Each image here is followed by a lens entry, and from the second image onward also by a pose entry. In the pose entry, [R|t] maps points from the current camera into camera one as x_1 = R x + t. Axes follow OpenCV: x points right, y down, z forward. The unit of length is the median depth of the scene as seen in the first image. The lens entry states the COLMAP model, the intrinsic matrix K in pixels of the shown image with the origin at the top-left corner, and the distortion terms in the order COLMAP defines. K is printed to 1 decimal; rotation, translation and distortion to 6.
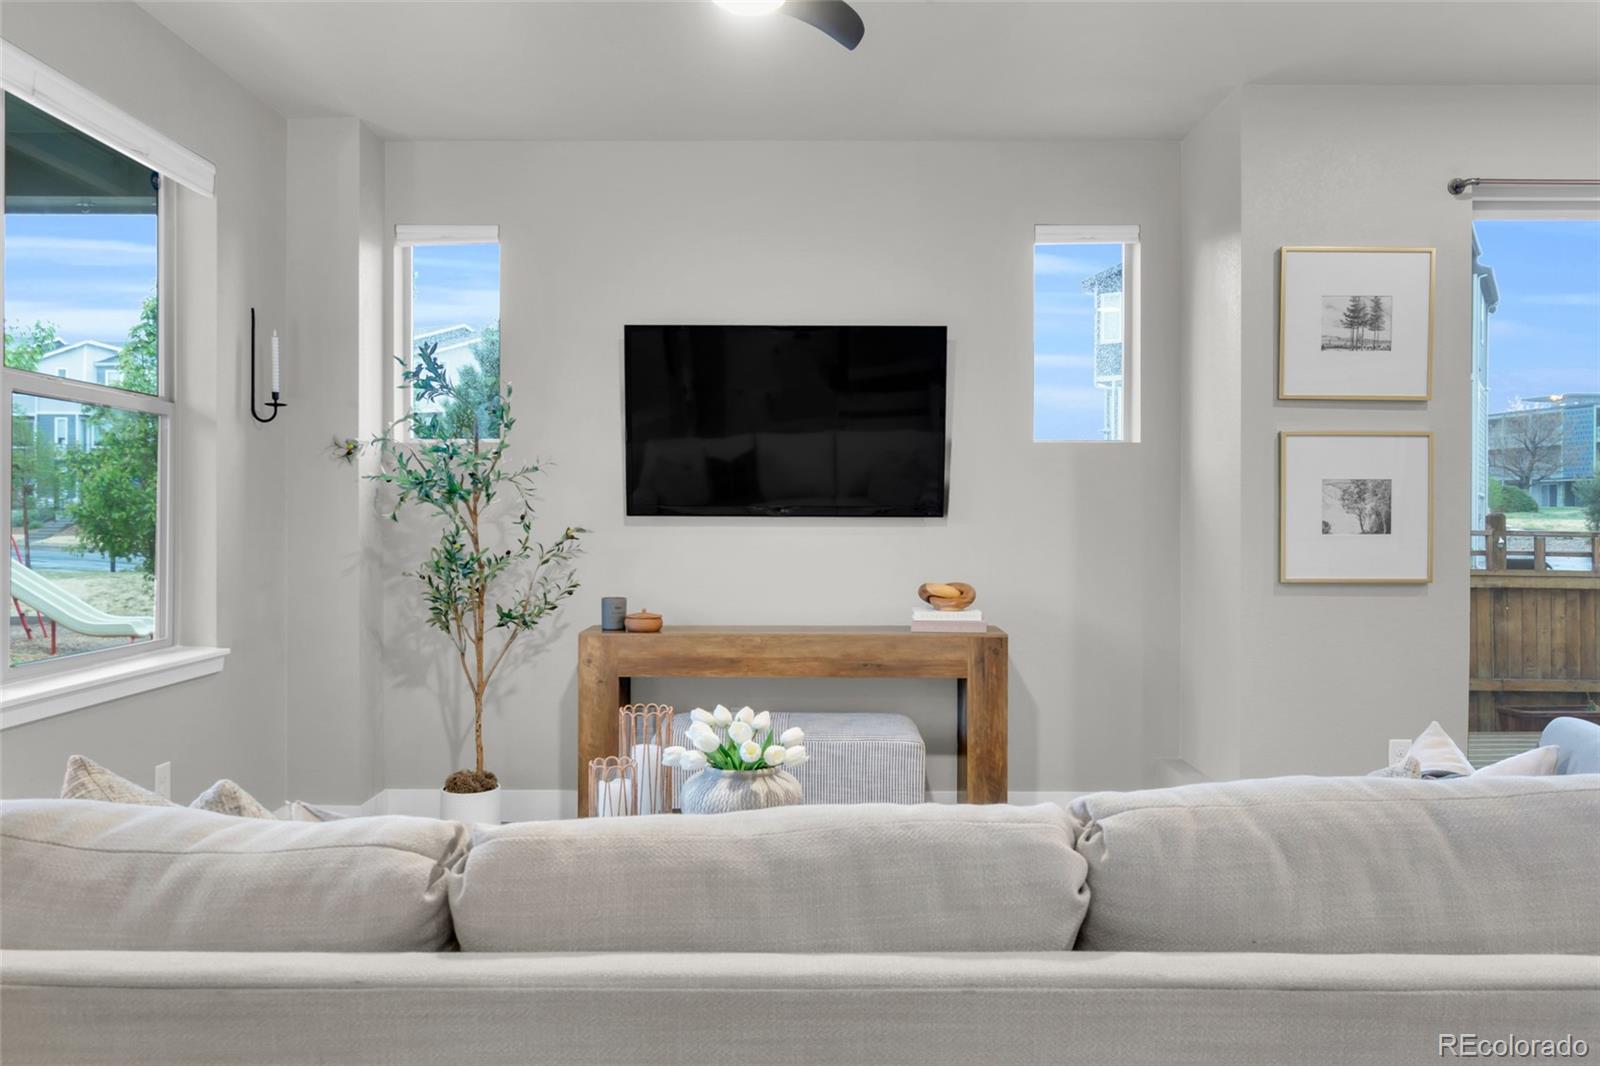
lens RADIAL K [[1151.3, 0, 799.2], [0, 1151.3, 514.9], [0, 0, 1]] dist [-0.003742, -0.003186]
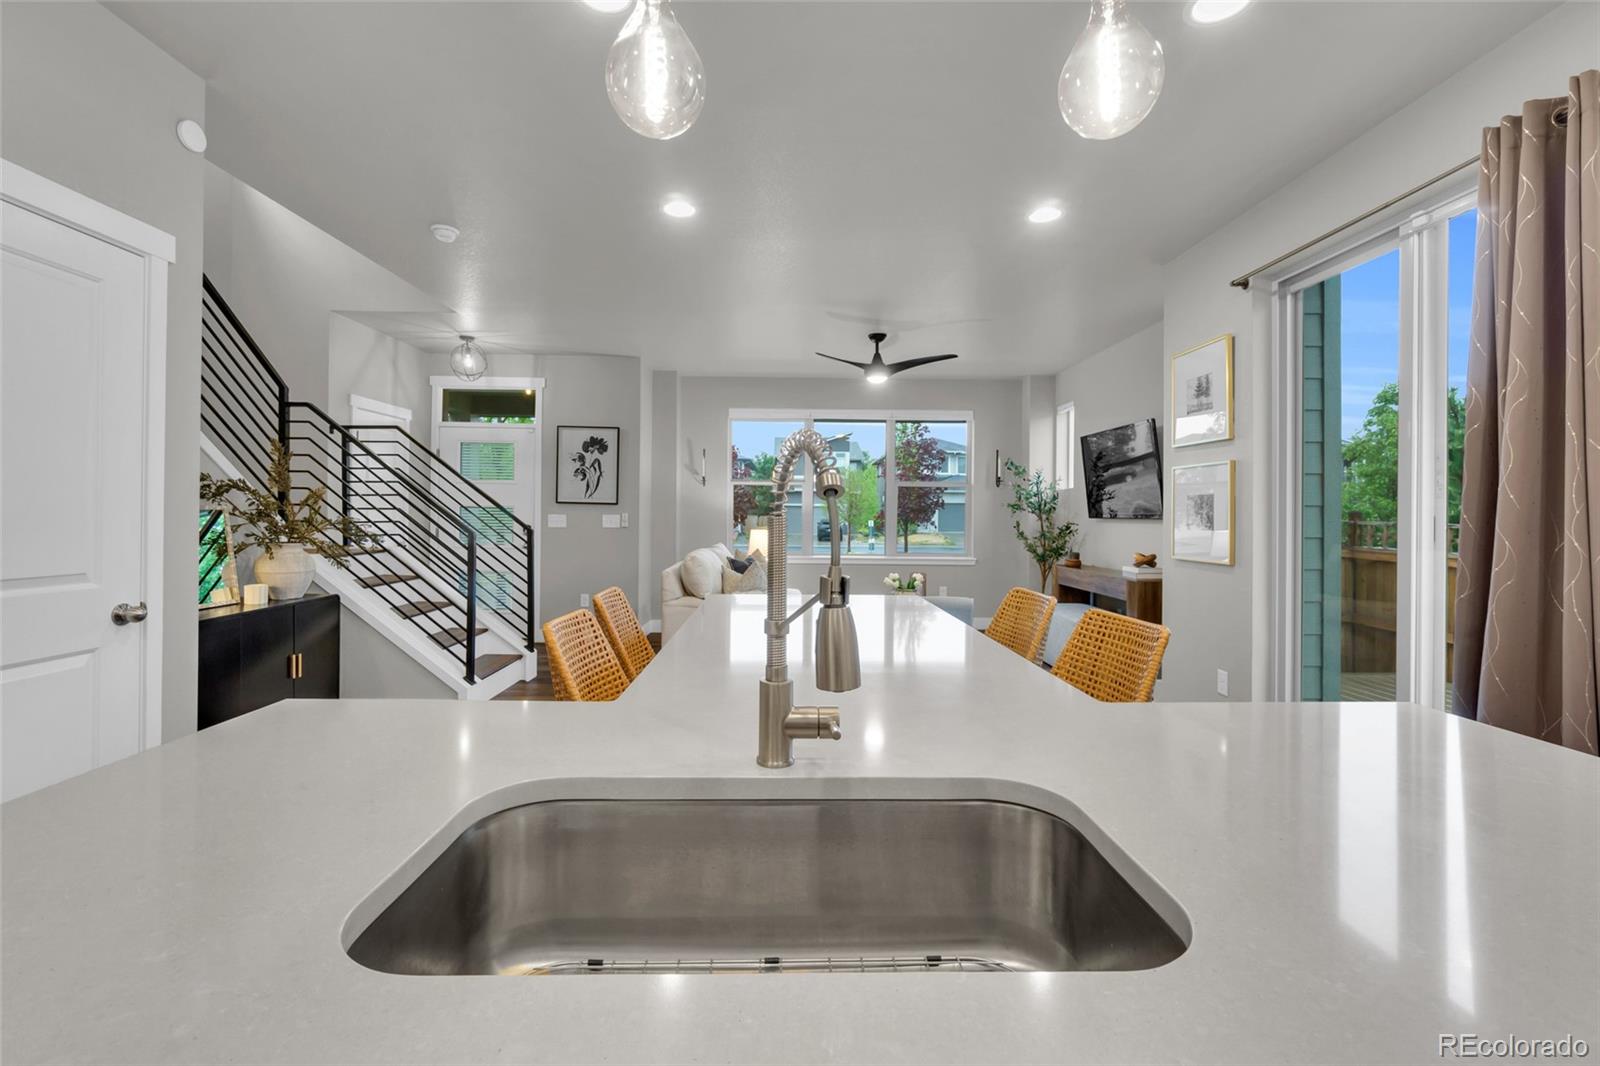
lens RADIAL K [[710.5, 0, 790.9], [0, 710.5, 513.2], [0, 0, 1]] dist [0.025572, -0.000054]
pose [[0.006991, -0.005540, -0.999960, 1.363592], [-0.009669, 0.999938, -0.005607, 0.004371], [0.999929, 0.009707, 0.006937, 0.416536]]
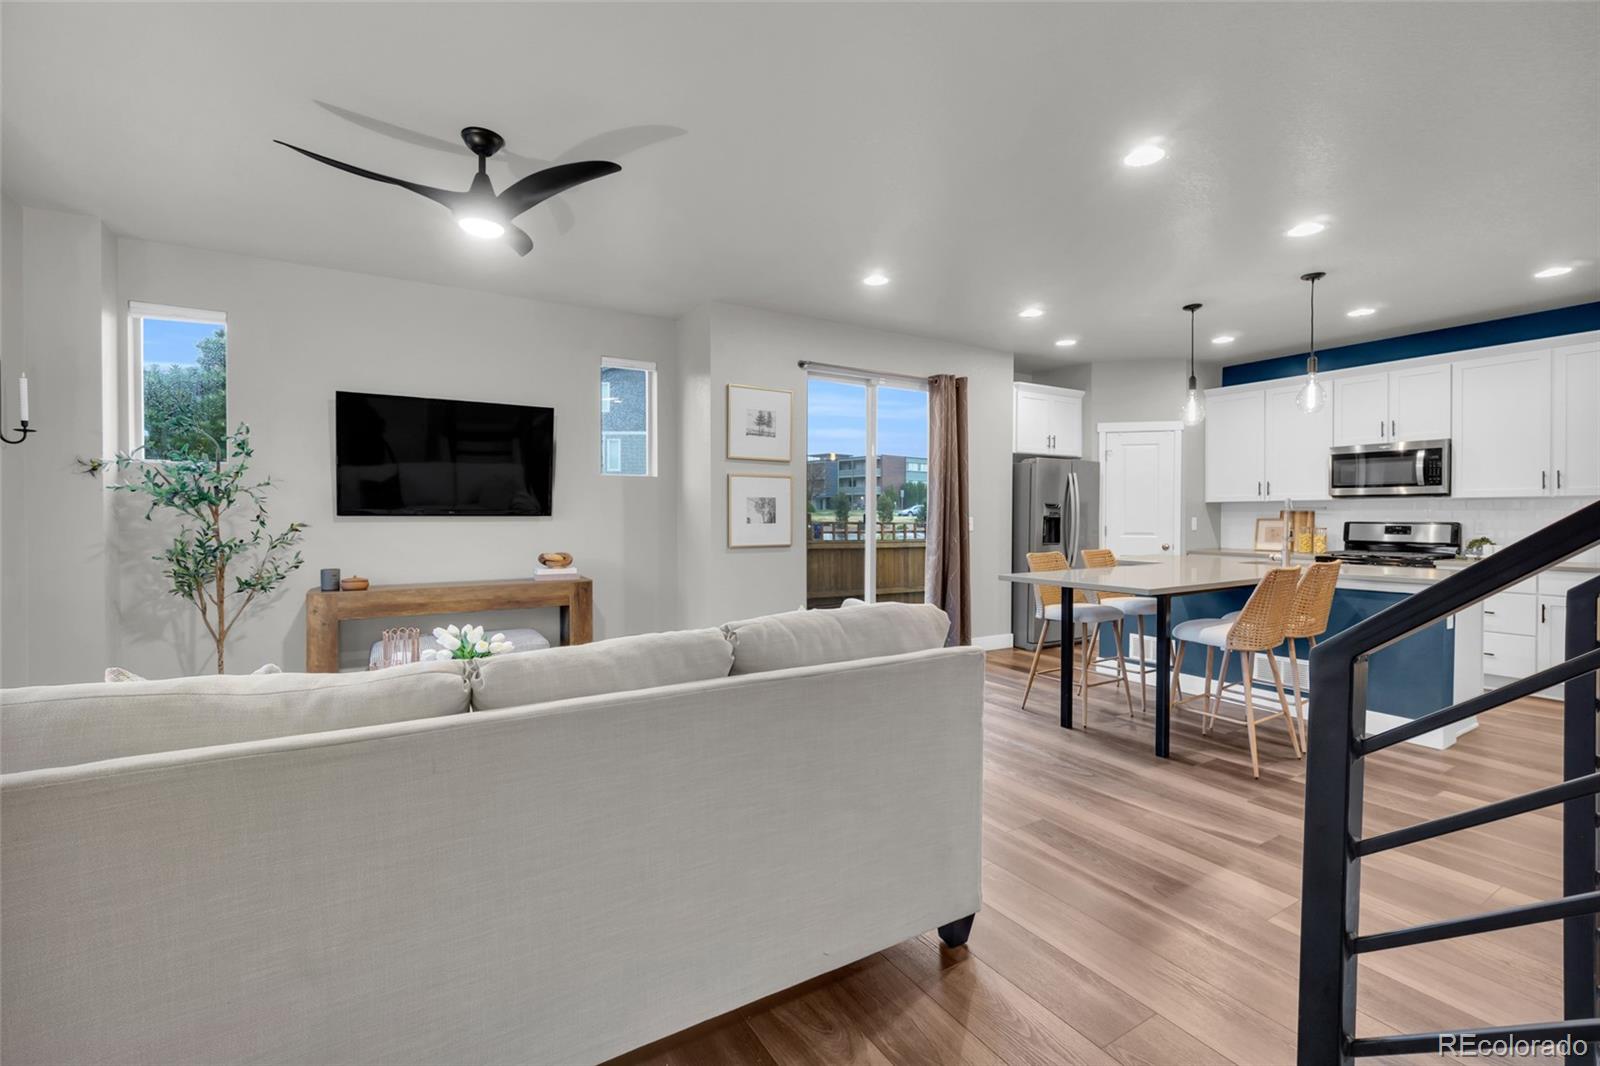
lens RADIAL K [[696.2, 0, 801.0], [0, 696.2, 520.4], [0, 0, 1]] dist [-0.003011, 0.000323]
pose [[0.849510, -0.006235, 0.527535, -0.120815], [0.001414, 0.999953, 0.009540, -0.000876], [-0.527570, -0.007358, 0.849480, -0.117878]]
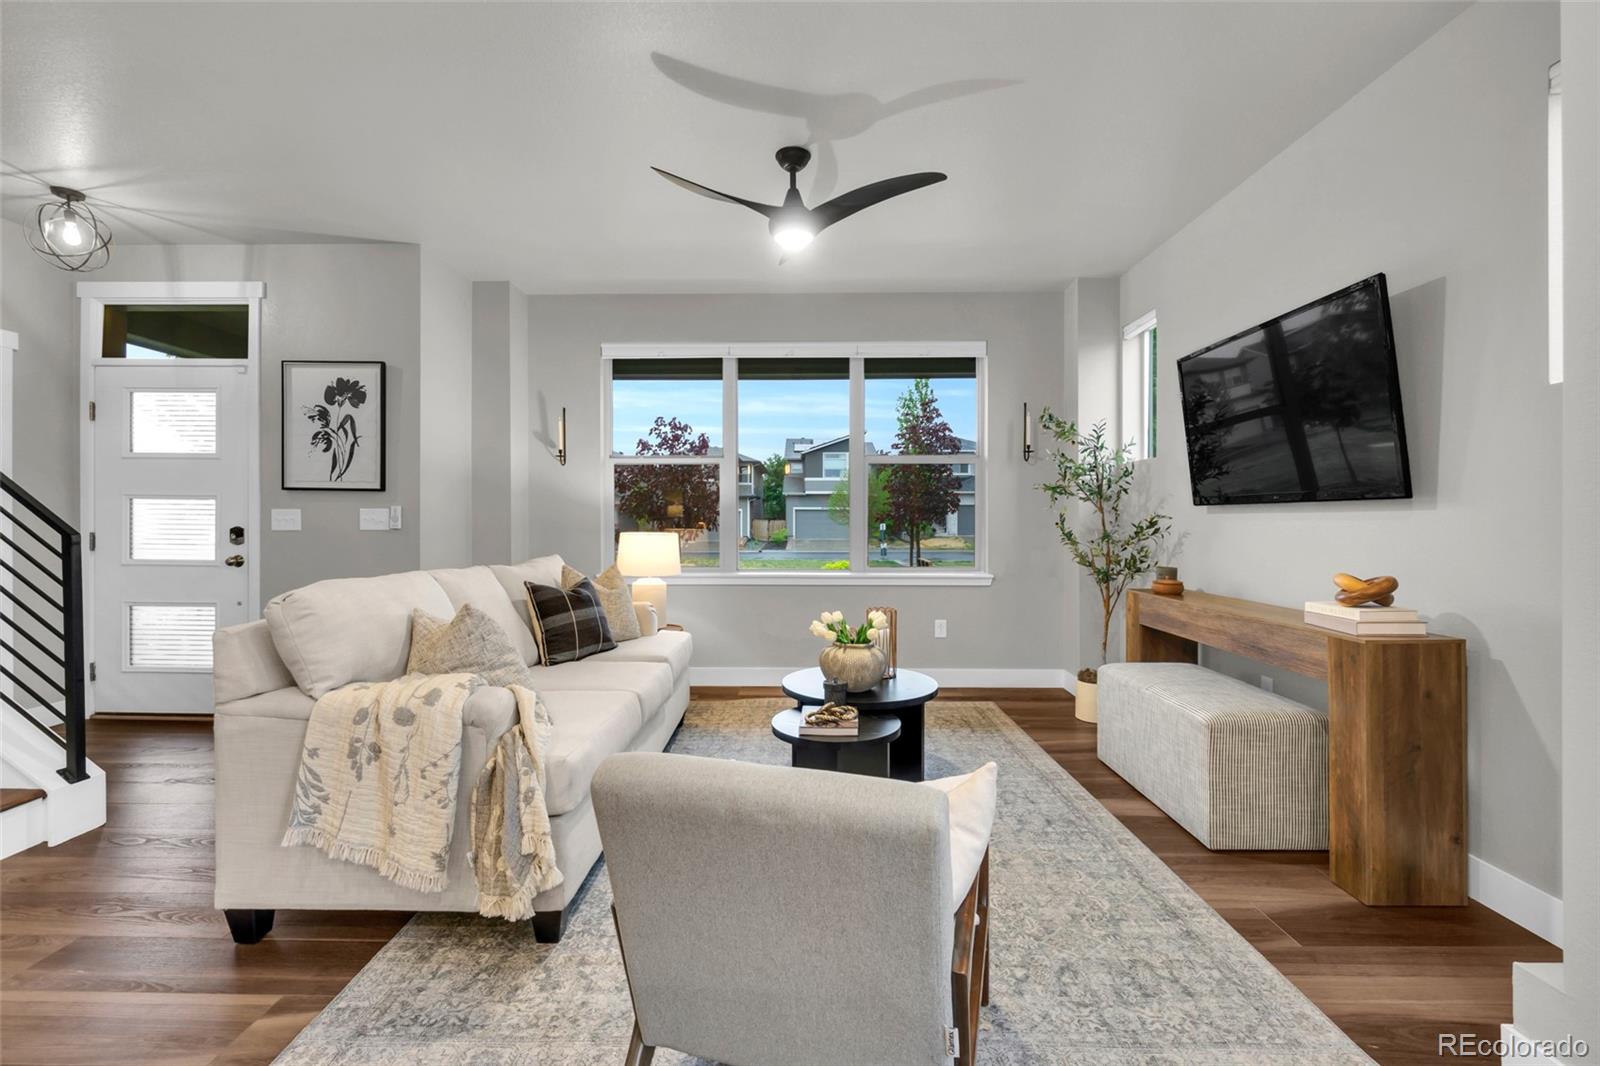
lens RADIAL K [[701.4, 0, 793.5], [0, 701.4, 518.0], [0, 0, 1]] dist [-0.004452, -0.000302]
pose [[-0.023978, -0.006873, -0.999689, 0.684834], [-0.000709, 0.999976, -0.006858, 0.021420], [0.999712, 0.000545, -0.023982, 0.609168]]
